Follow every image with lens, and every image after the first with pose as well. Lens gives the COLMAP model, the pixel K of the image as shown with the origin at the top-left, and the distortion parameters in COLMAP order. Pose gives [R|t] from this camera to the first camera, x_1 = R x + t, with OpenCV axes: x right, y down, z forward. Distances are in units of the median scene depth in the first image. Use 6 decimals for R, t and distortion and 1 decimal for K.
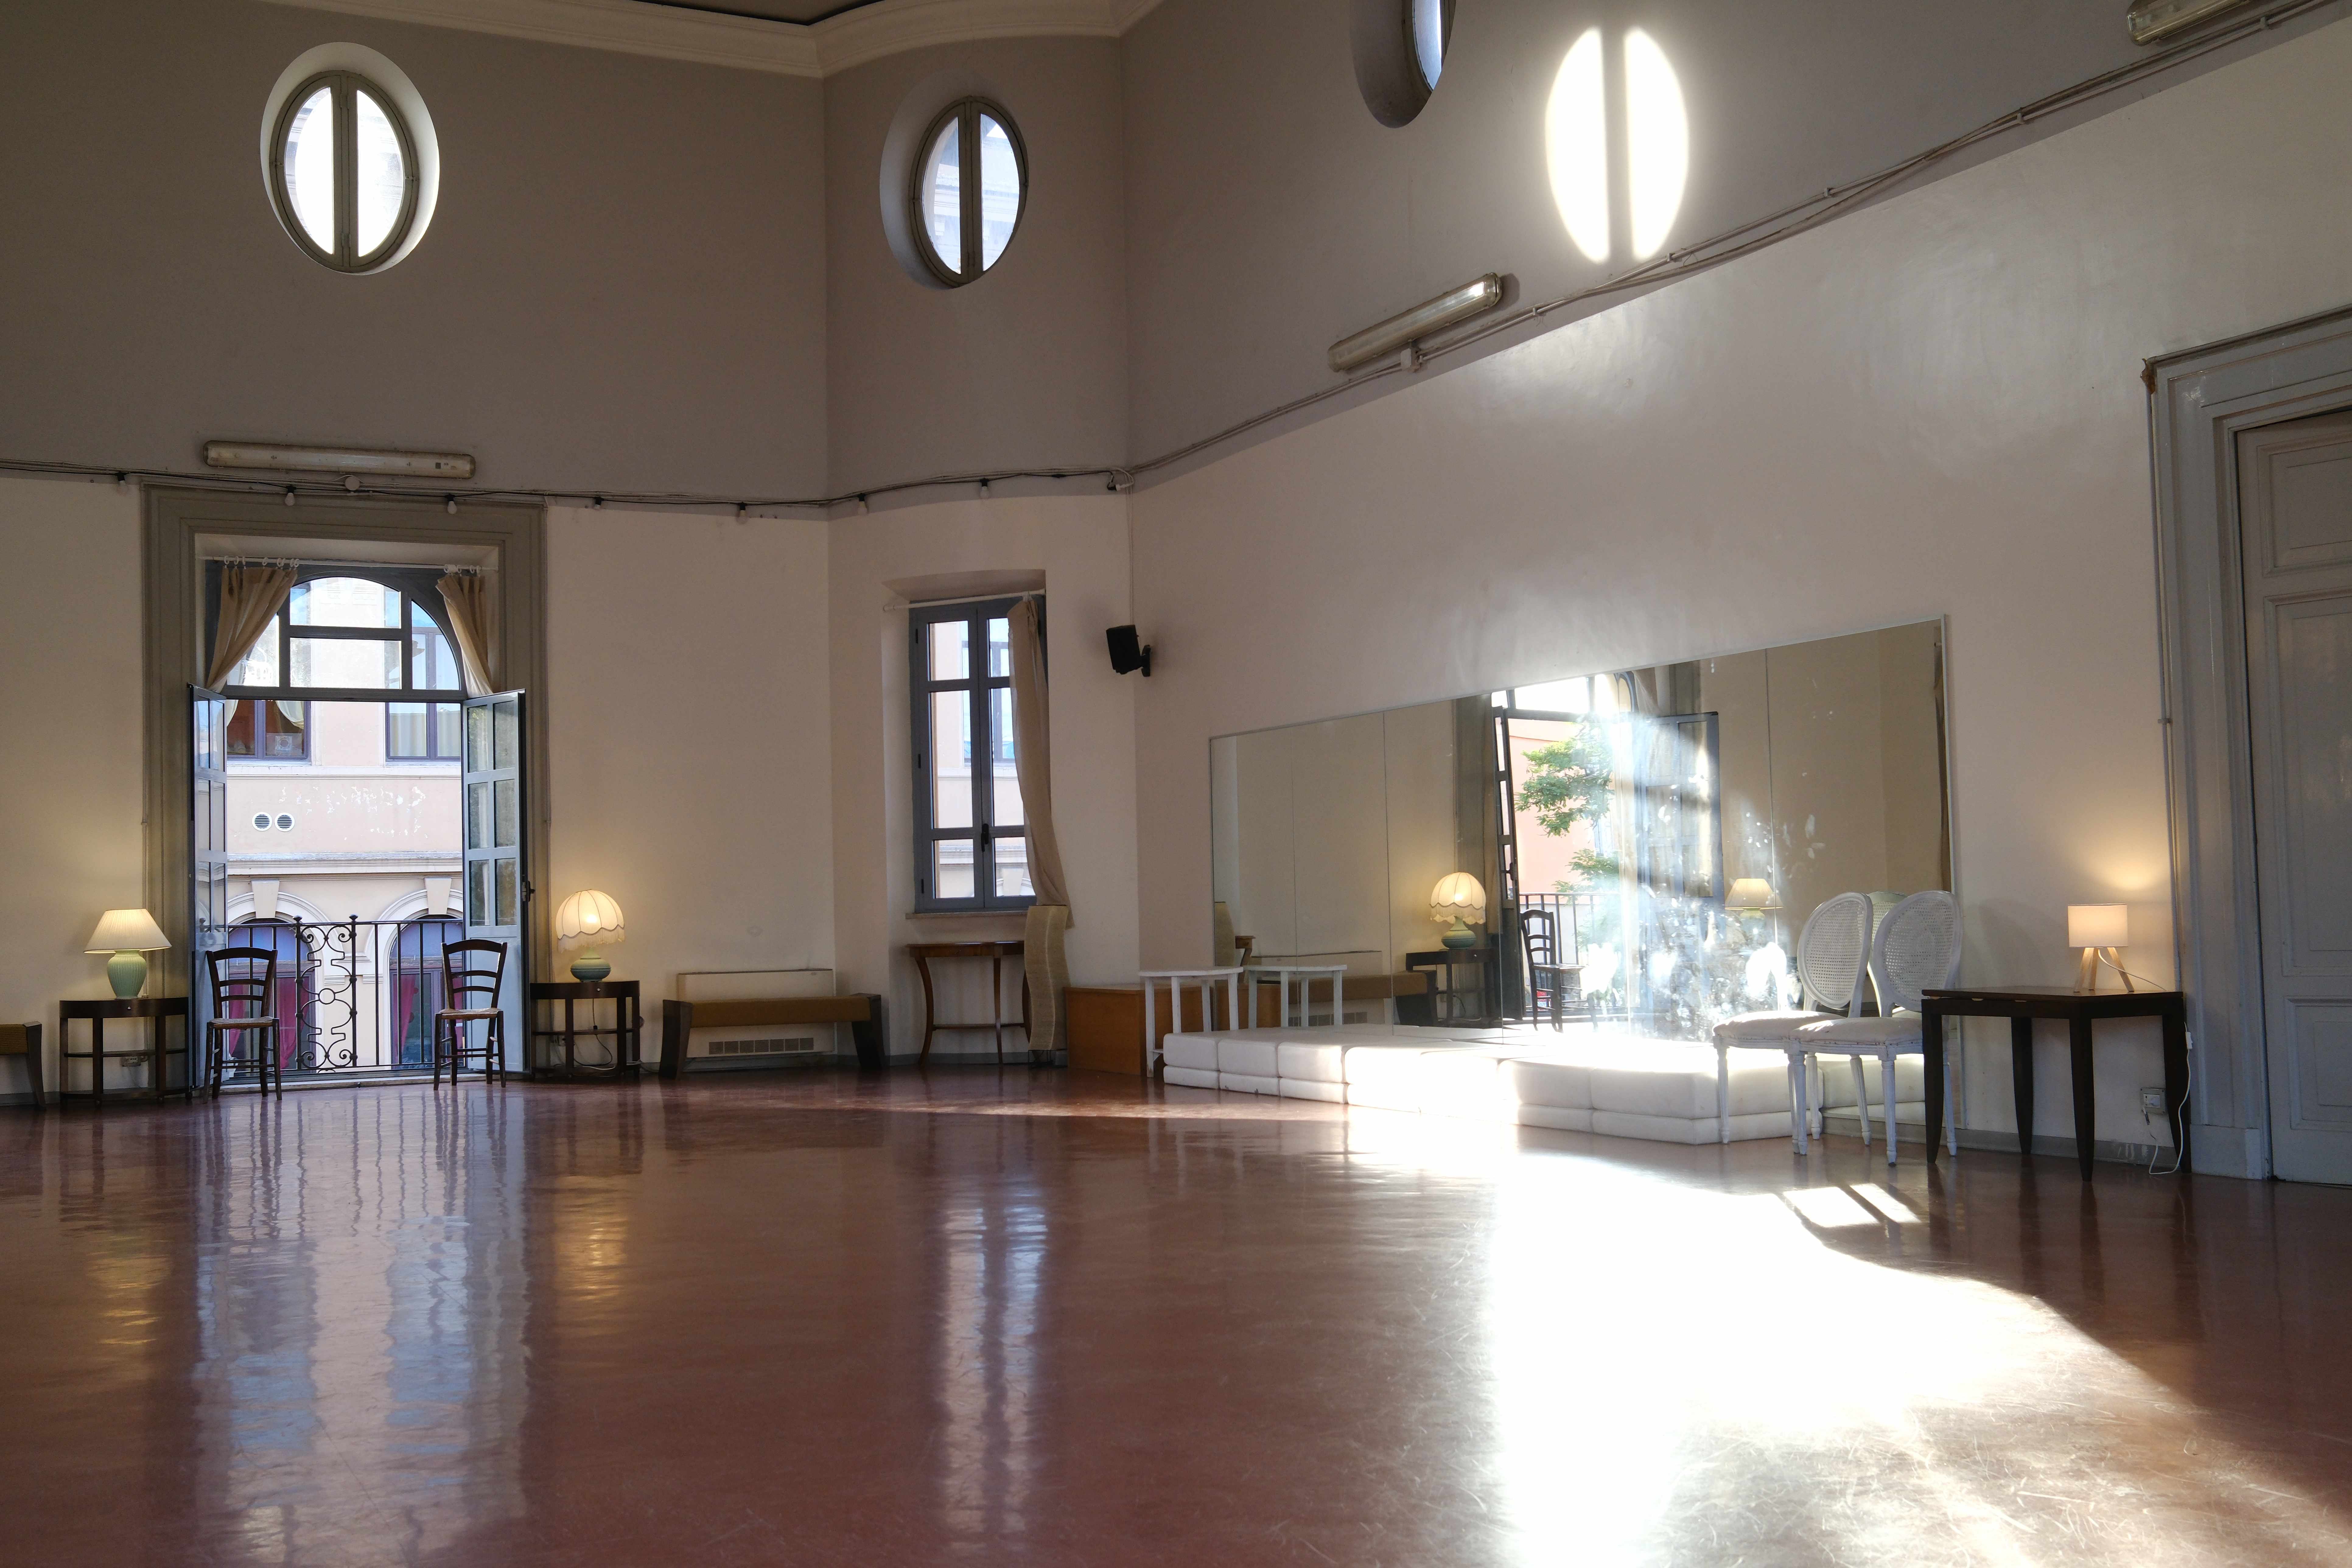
lens RADIAL K [[2373.5, 0, 1216.0], [0, 2373.5, 786.4], [0, 0, 1]] dist [-0.076405, 0.176849]
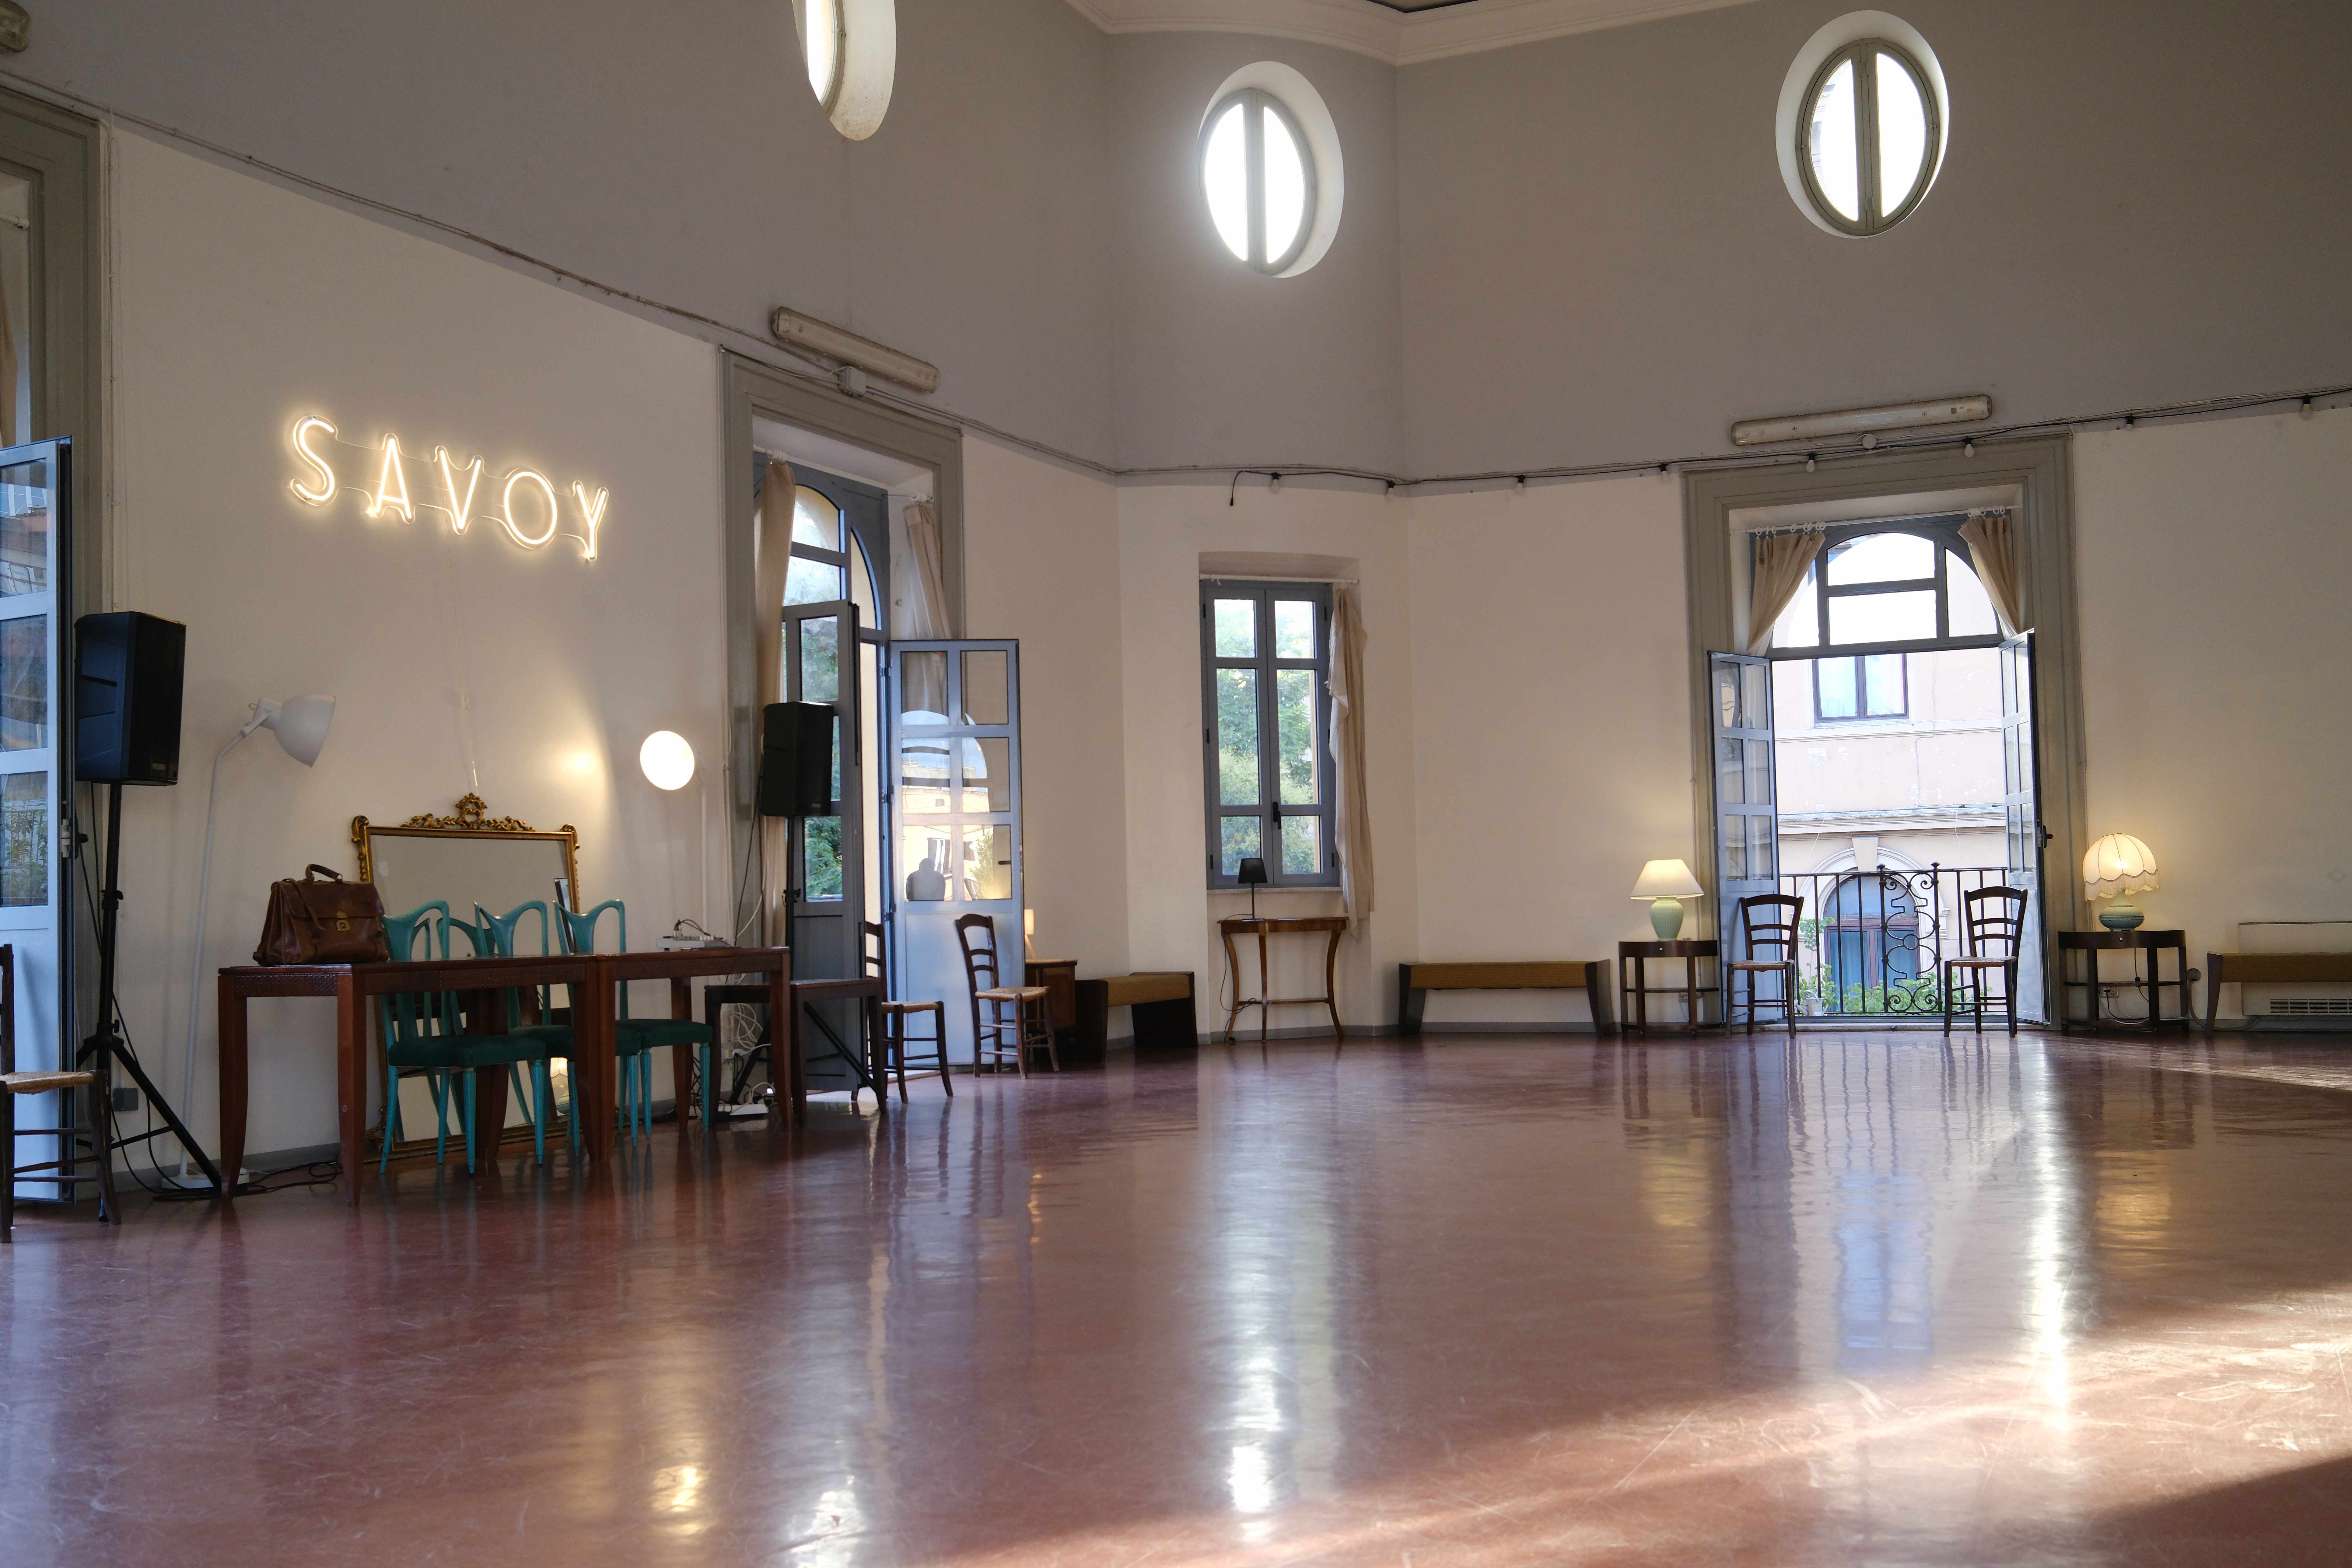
lens RADIAL K [[2373.5, 0, 1216.0], [0, 2373.5, 786.4], [0, 0, 1]] dist [-0.076405, 0.176849]
pose [[0.623400, -0.028626, -0.781379, 0.255137], [0.053139, 0.998570, 0.005813, 0.000006], [0.780095, -0.045146, 0.624030, 0.131816]]
